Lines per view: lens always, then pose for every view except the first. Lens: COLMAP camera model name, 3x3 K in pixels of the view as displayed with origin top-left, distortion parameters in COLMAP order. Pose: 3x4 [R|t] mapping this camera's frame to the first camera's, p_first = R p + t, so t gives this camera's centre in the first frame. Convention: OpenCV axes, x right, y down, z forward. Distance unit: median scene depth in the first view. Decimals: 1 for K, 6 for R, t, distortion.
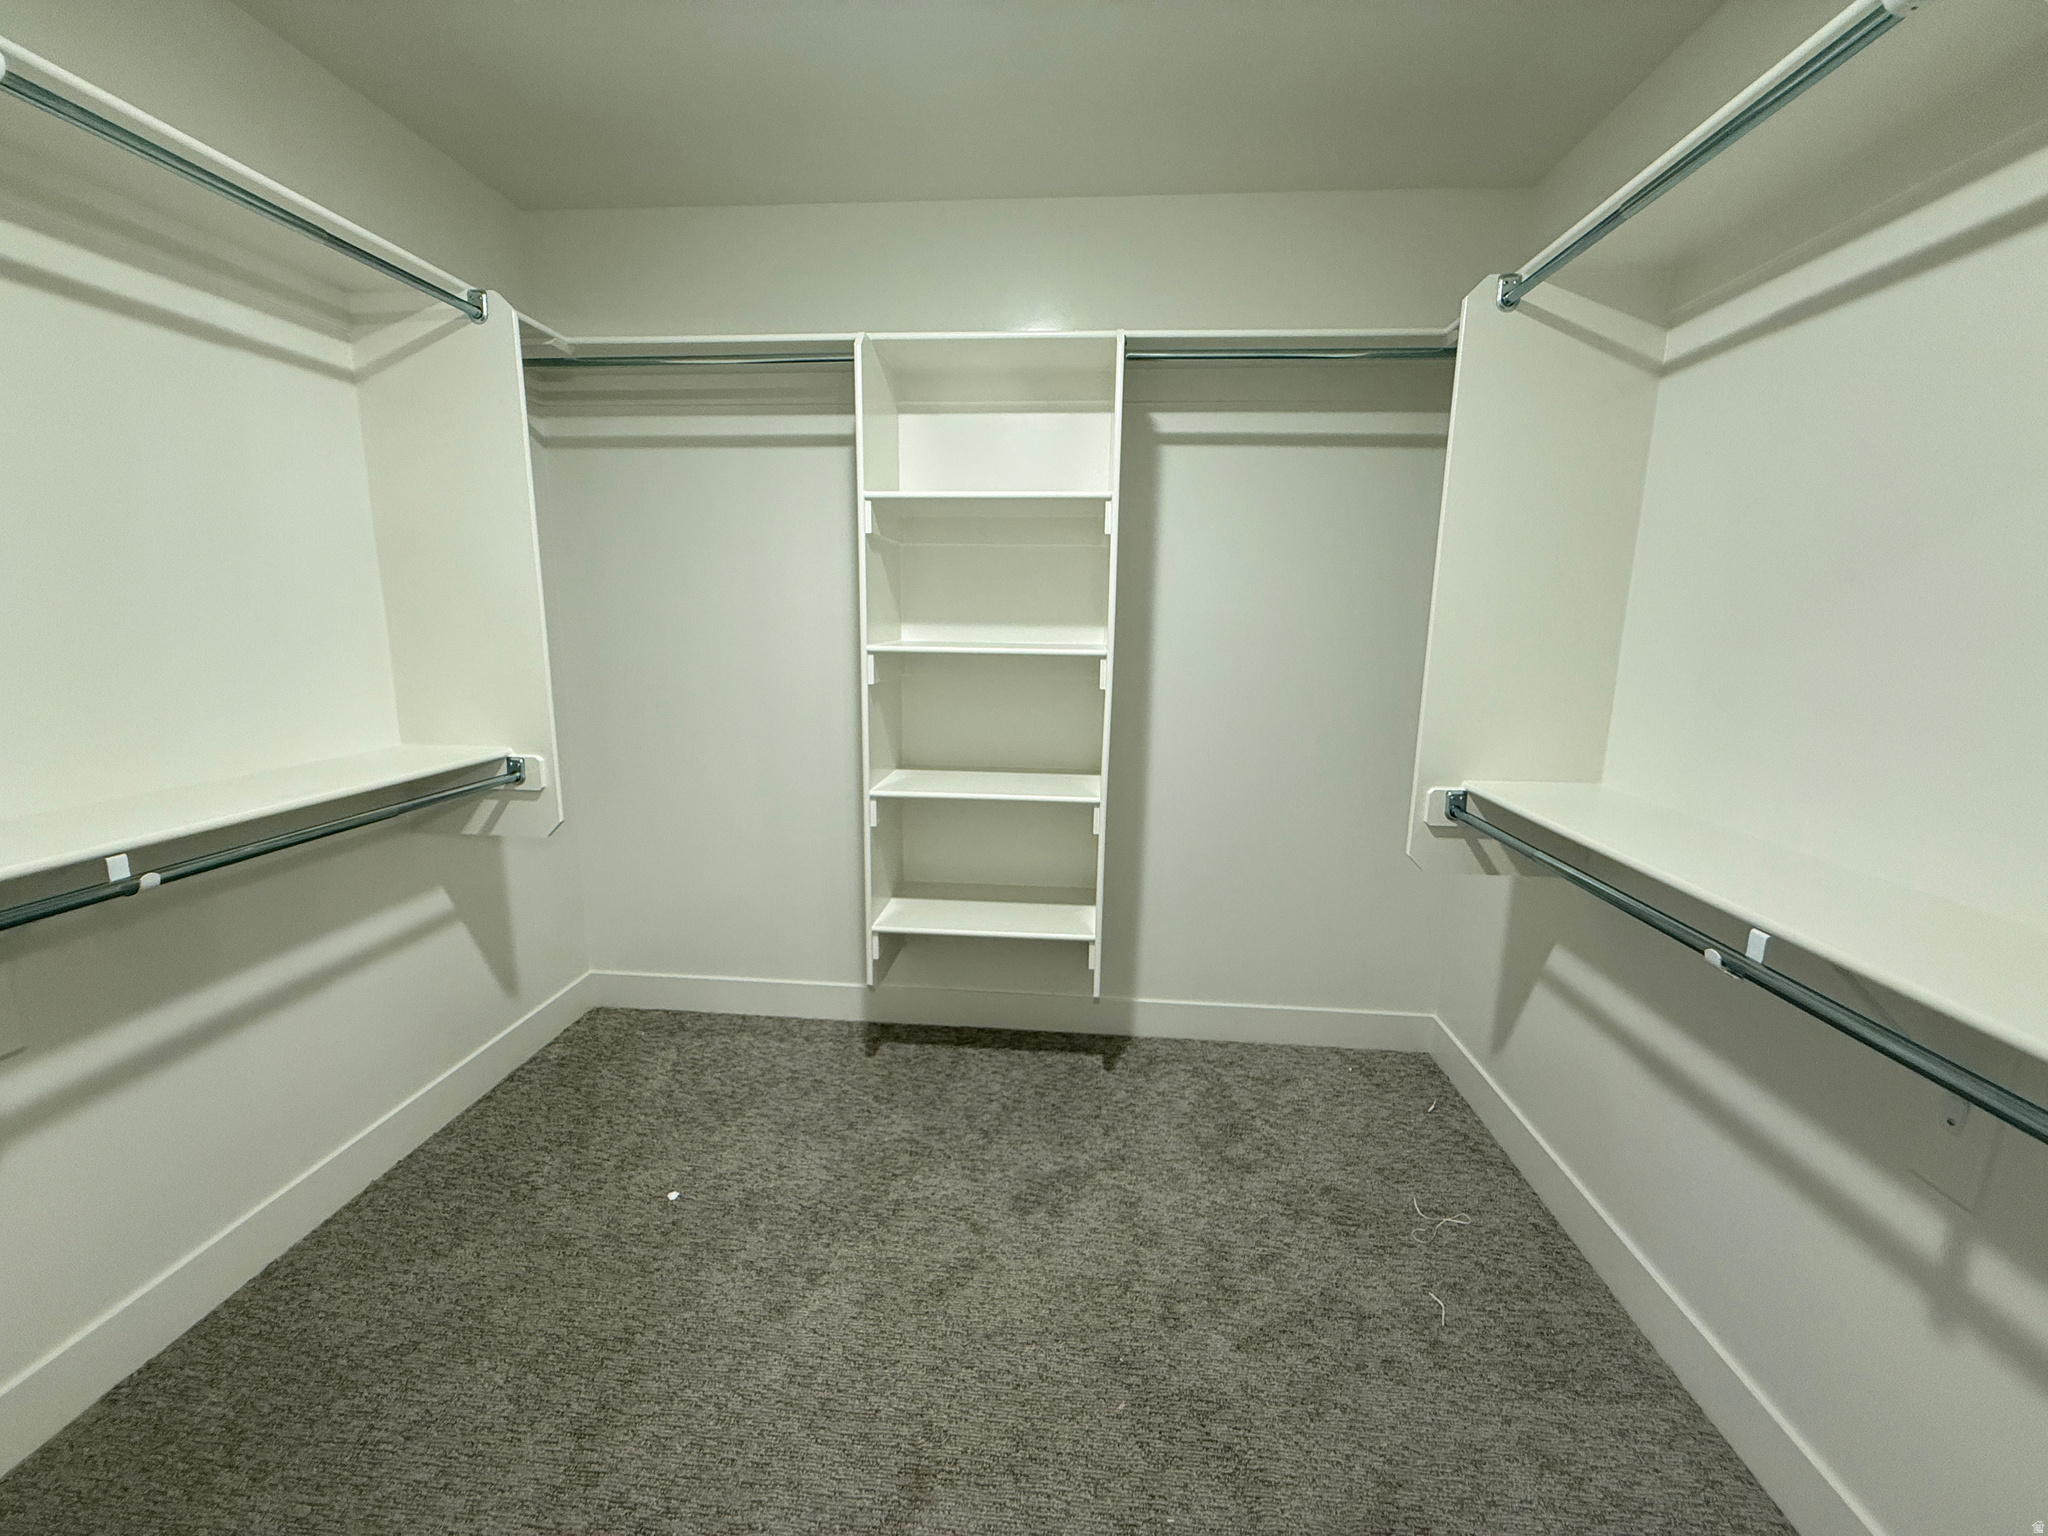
lens RADIAL K [[818.6, 0, 1022.1], [0, 818.6, 764.3], [0, 0, 1]] dist [0.012847, -0.000747]
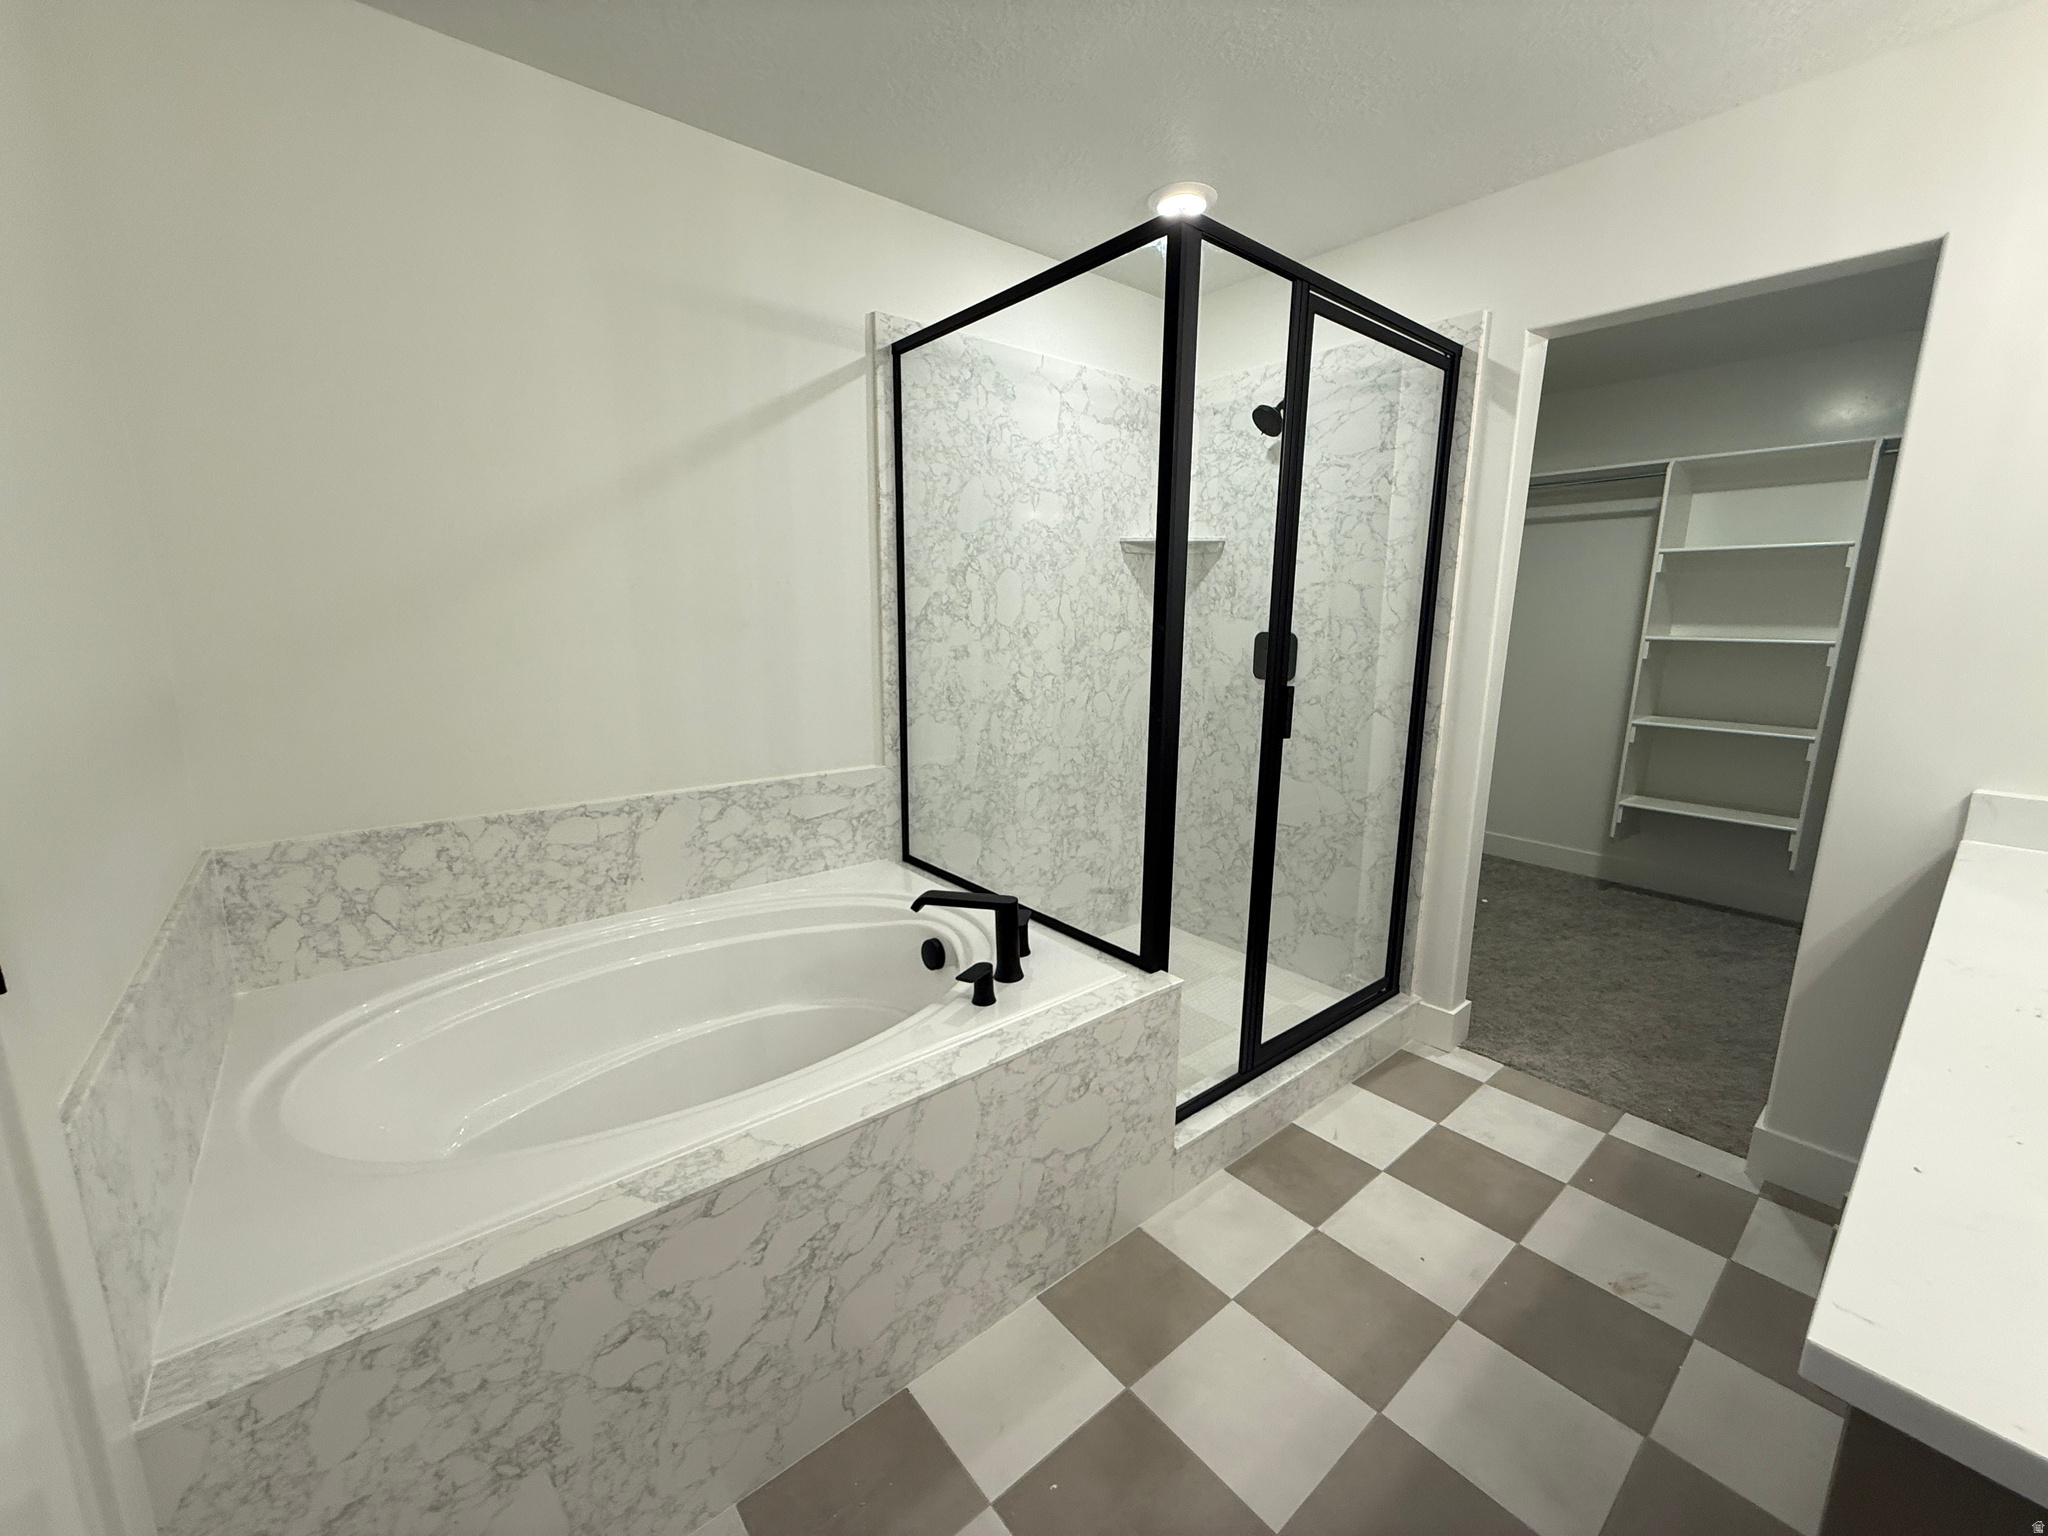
lens RADIAL K [[818.6, 0, 1030.6], [0, 818.6, 767.1], [0, 0, 1]] dist [0.012847, -0.000747]
pose [[0.700226, 0.130396, -0.701912, 0.158237], [-0.130777, 0.989970, 0.053446, 0.202221], [0.701841, 0.054369, 0.710255, -1.120583]]
